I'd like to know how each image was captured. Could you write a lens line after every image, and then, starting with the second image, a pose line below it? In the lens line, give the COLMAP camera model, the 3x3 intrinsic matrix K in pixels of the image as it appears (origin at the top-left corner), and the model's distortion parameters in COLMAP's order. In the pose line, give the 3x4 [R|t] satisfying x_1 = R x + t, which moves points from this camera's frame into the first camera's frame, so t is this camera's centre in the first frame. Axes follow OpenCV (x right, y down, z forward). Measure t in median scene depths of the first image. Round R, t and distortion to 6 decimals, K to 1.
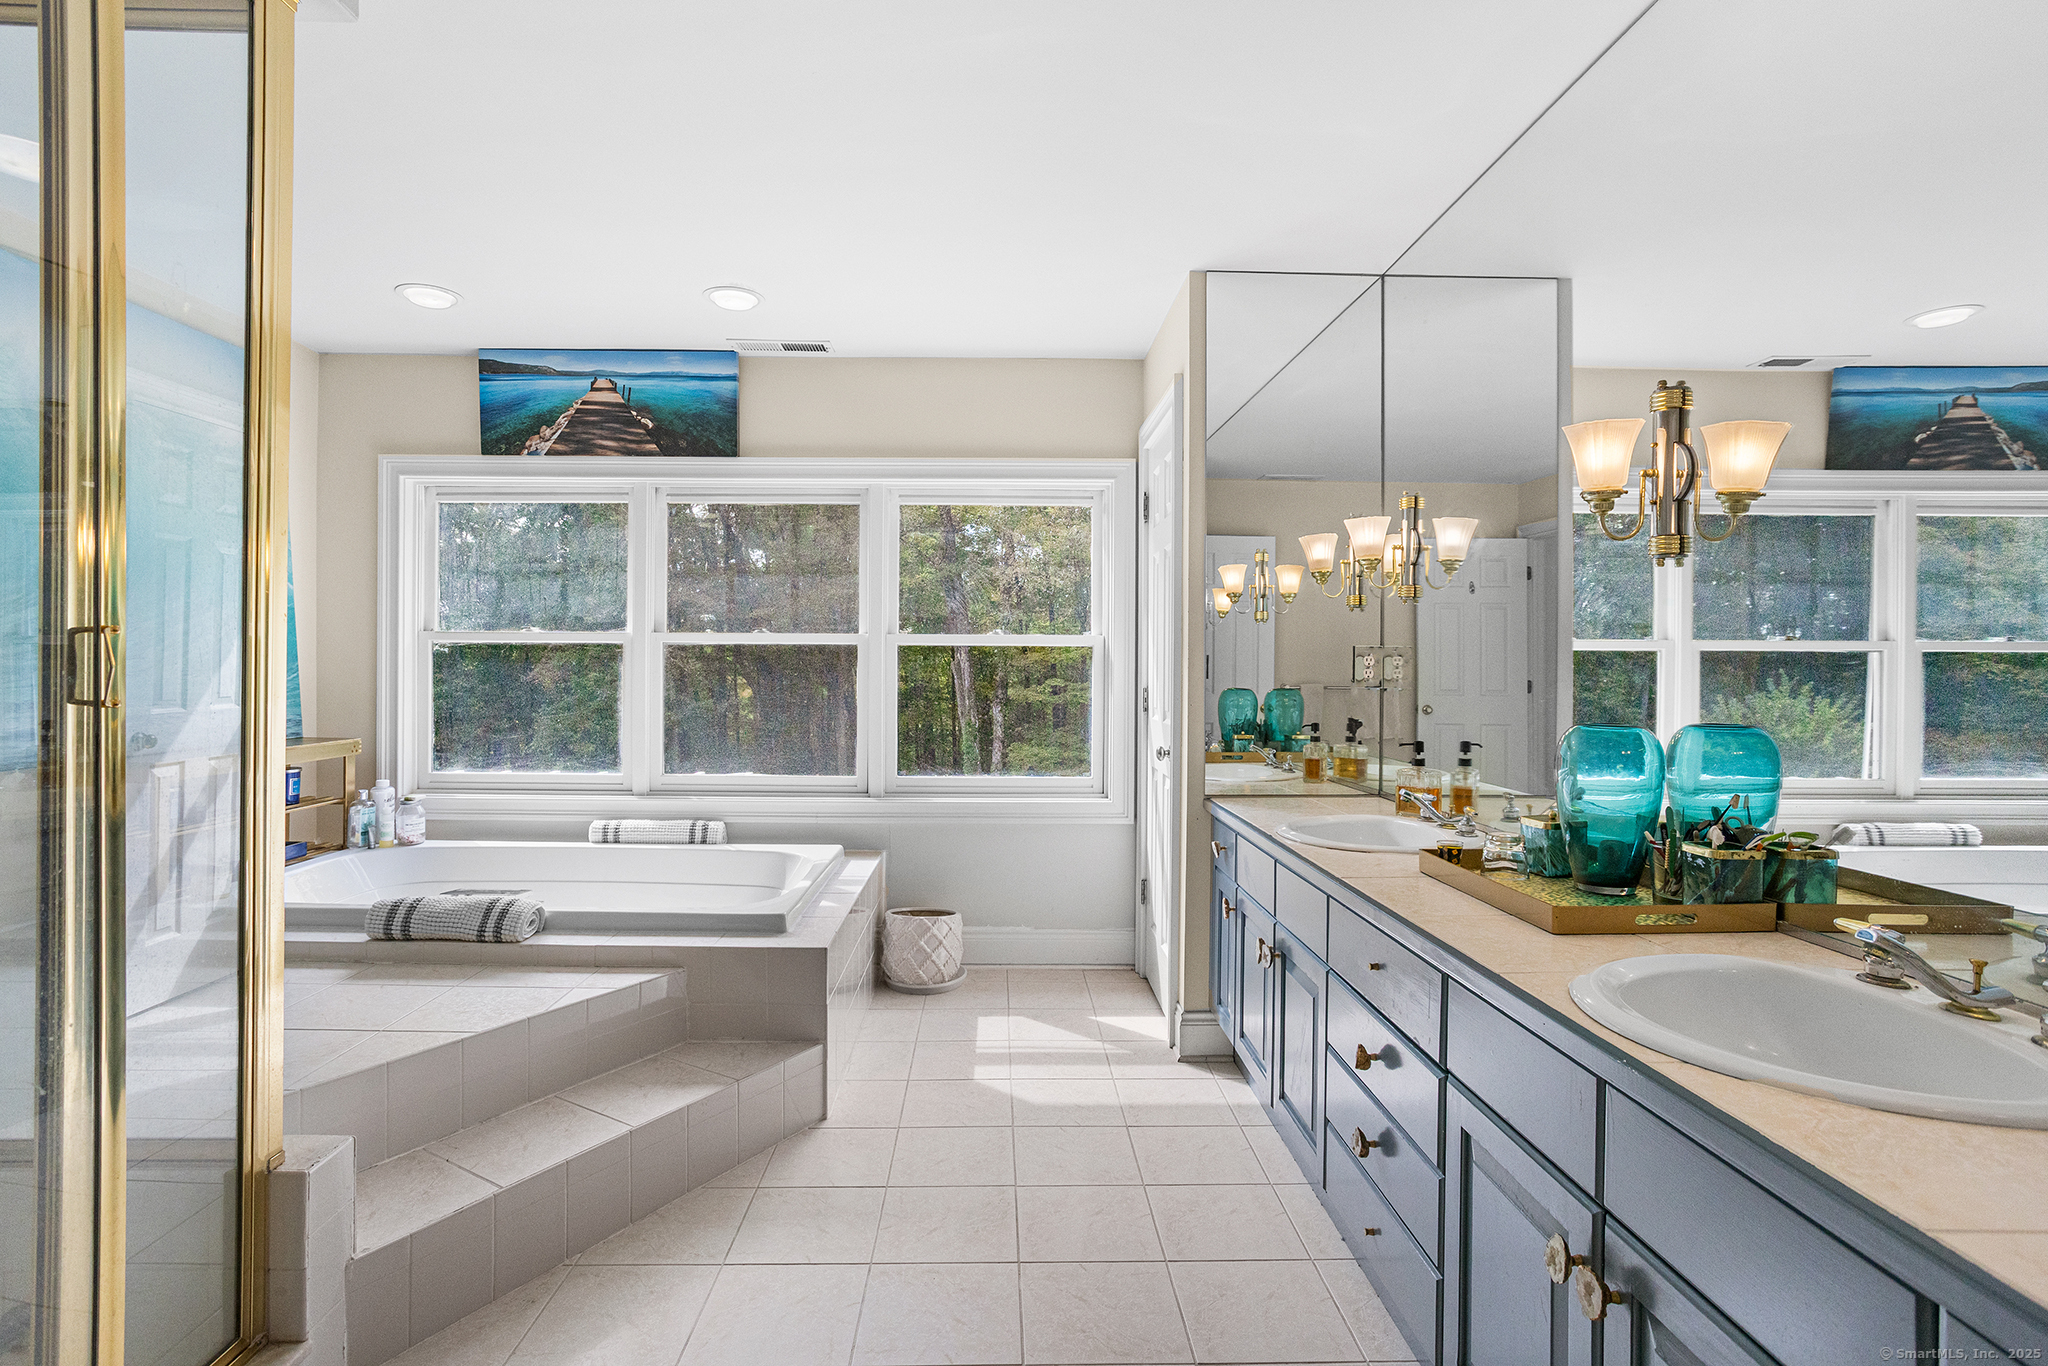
lens RADIAL K [[986.4, 0, 1021.1], [0, 986.4, 680.7], [0, 0, 1]] dist [-0.044740, 0.002600]
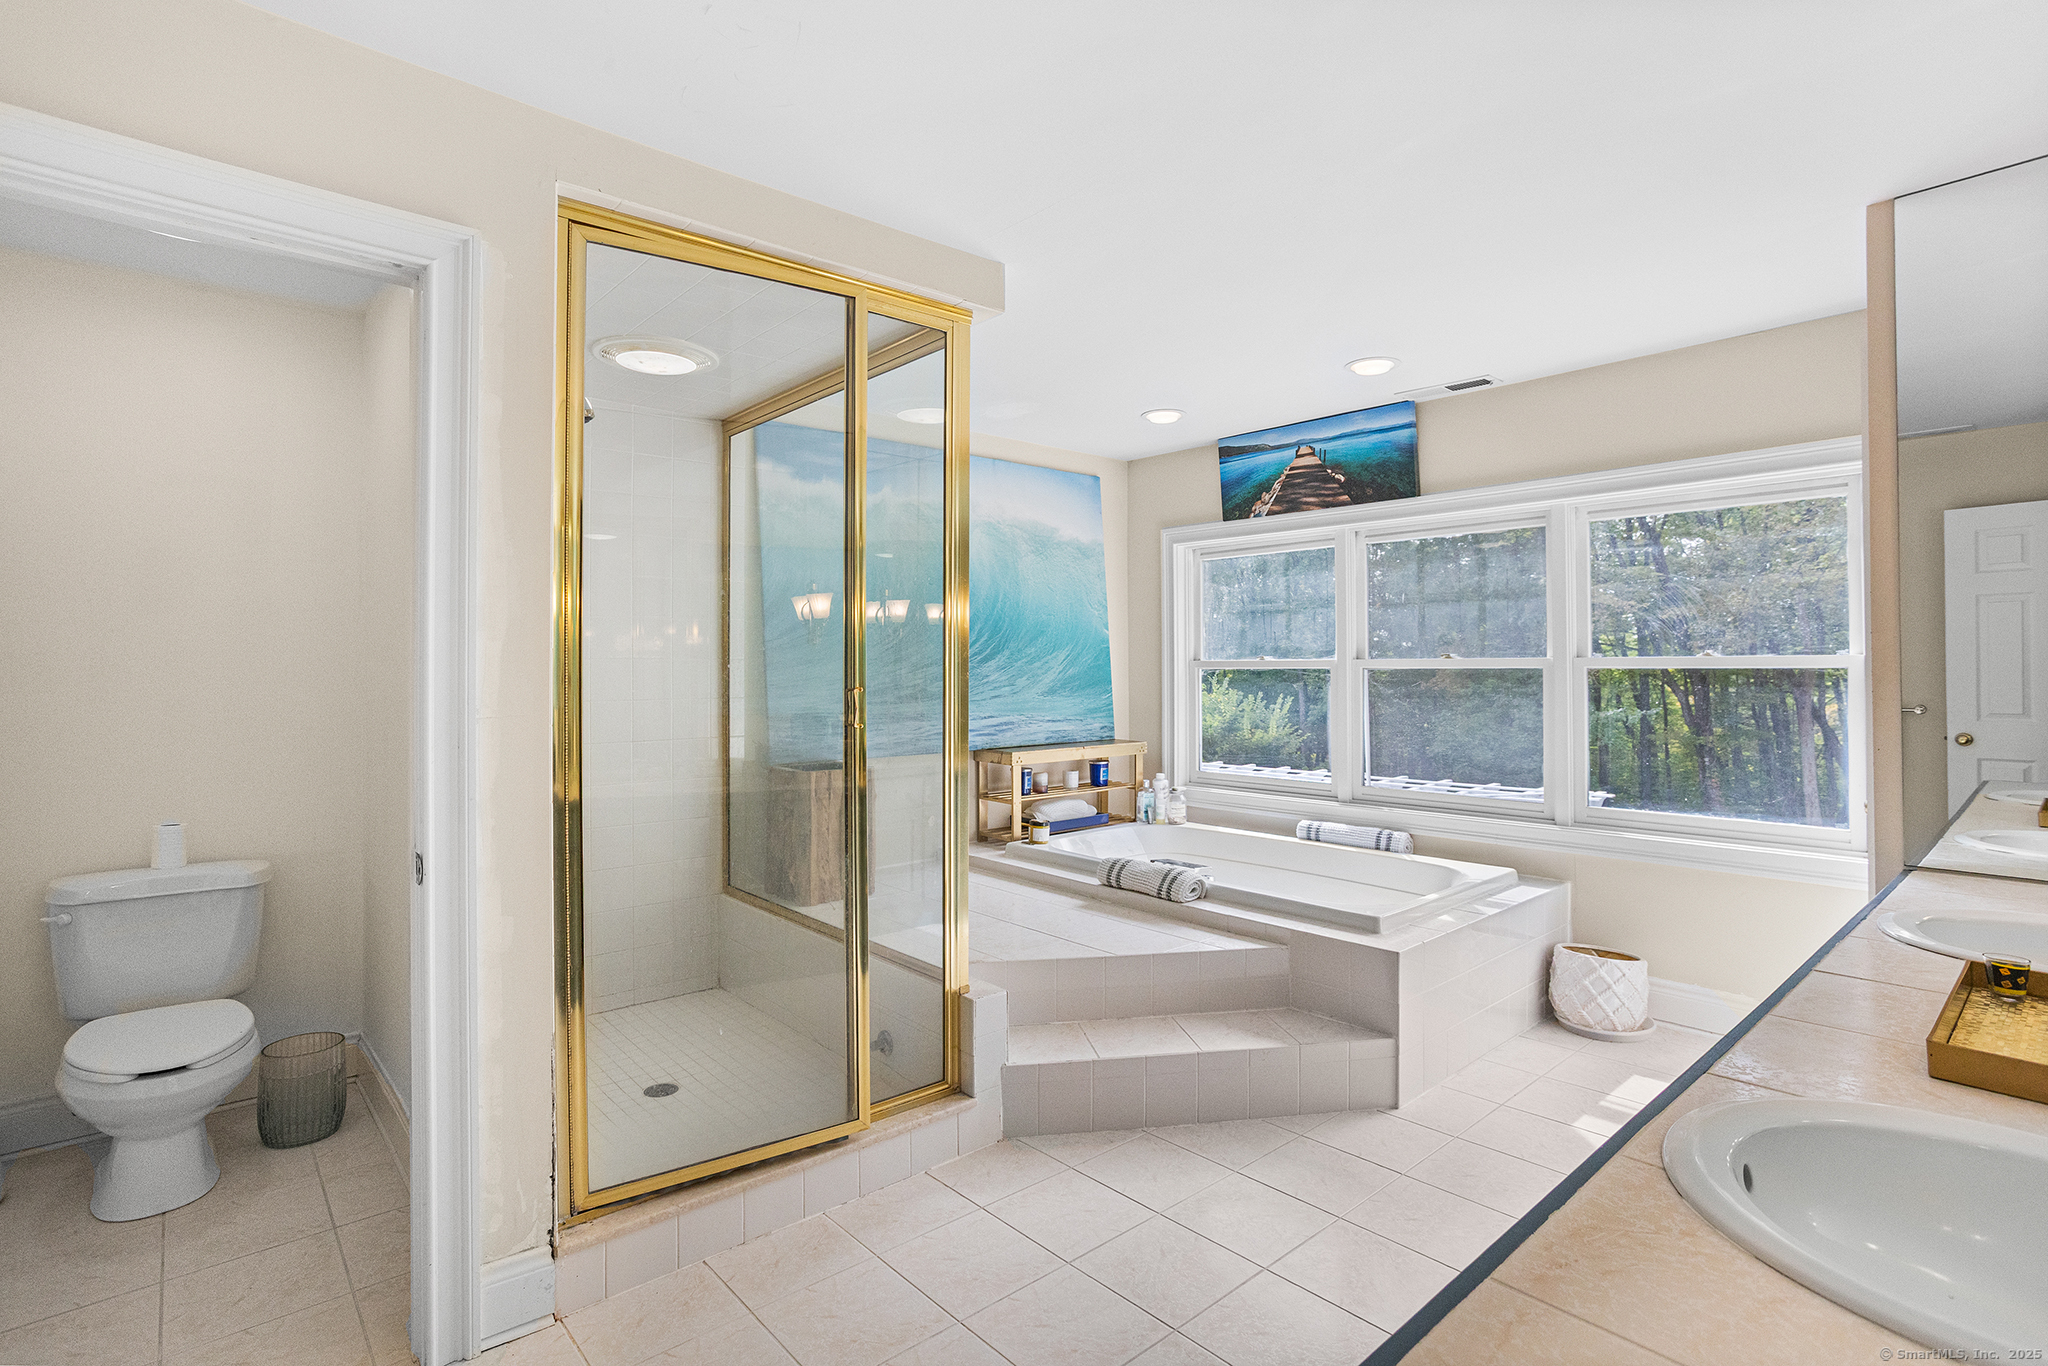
lens RADIAL K [[986.4, 0, 1015.0], [0, 986.4, 670.9], [0, 0, 1]] dist [-0.044740, 0.002600]
pose [[0.641143, -0.007834, -0.767381, 0.254494], [-0.004103, 0.999899, -0.013636, -0.019672], [0.767410, 0.011891, 0.641046, -0.028389]]
